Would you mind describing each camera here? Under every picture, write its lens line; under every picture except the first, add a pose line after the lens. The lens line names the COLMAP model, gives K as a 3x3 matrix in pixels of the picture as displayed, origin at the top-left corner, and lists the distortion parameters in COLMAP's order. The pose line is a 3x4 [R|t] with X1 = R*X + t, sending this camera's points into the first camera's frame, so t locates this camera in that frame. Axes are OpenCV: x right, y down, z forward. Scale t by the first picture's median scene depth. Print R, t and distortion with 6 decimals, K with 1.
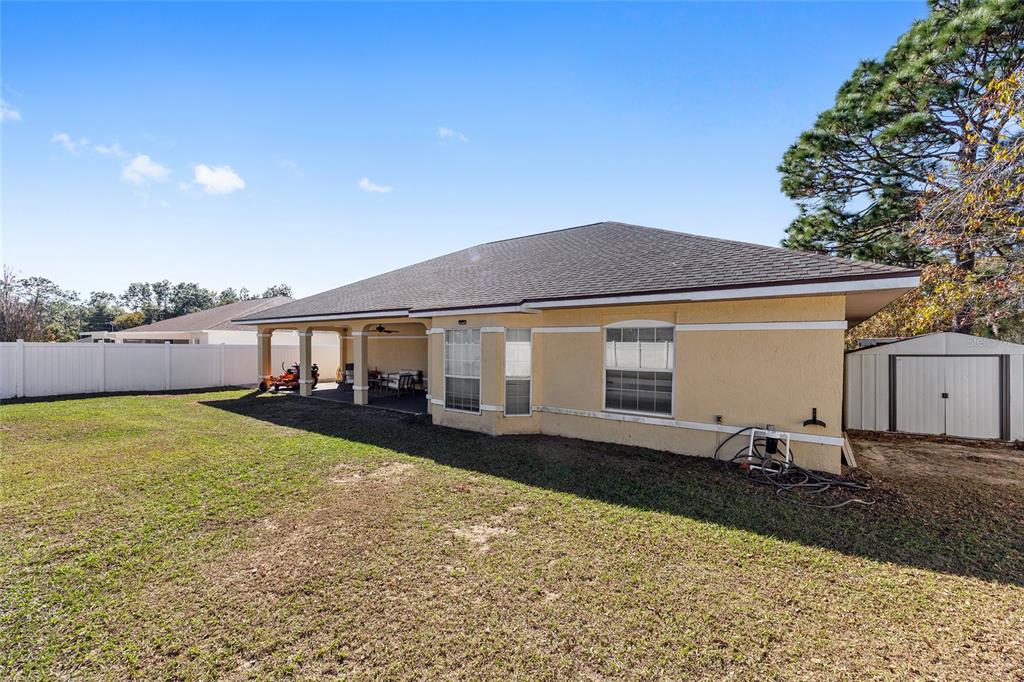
lens RADIAL K [[415.3, 0, 512.0], [0, 415.3, 341.0], [0, 0, 1]] dist [-0.000298, -0.000057]
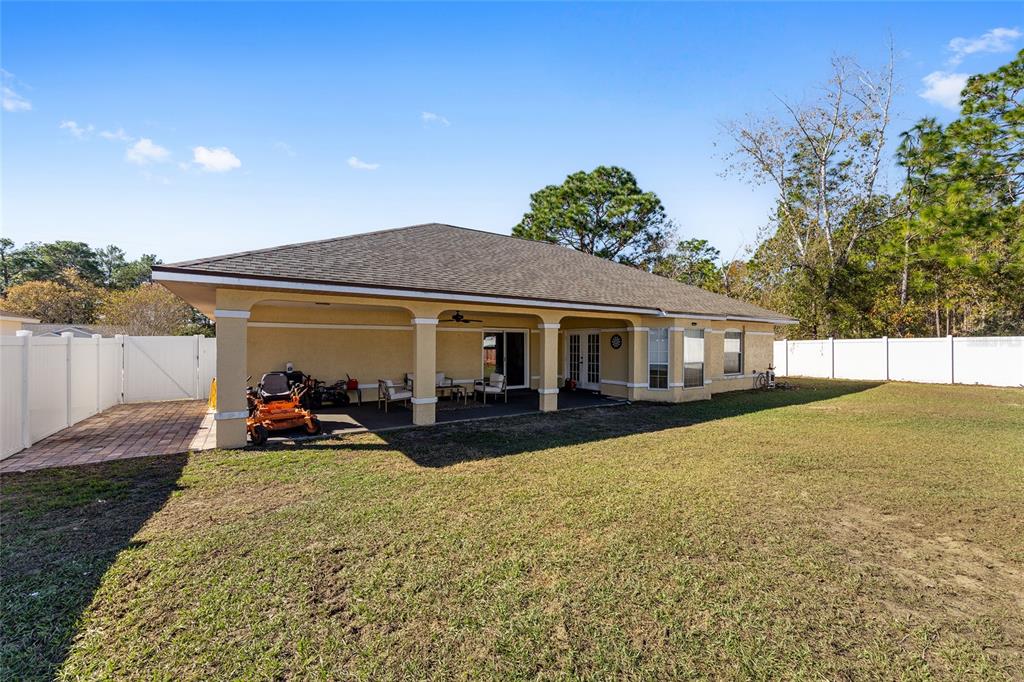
lens RADIAL K [[415.3, 0, 512.0], [0, 415.3, 341.0], [0, 0, 1]] dist [-0.000298, -0.000057]
pose [[0.366141, -0.001072, 0.930559, -2.573642], [-0.009743, 0.999940, 0.004985, 0.017691], [-0.930508, -0.010892, 0.366109, 1.661777]]
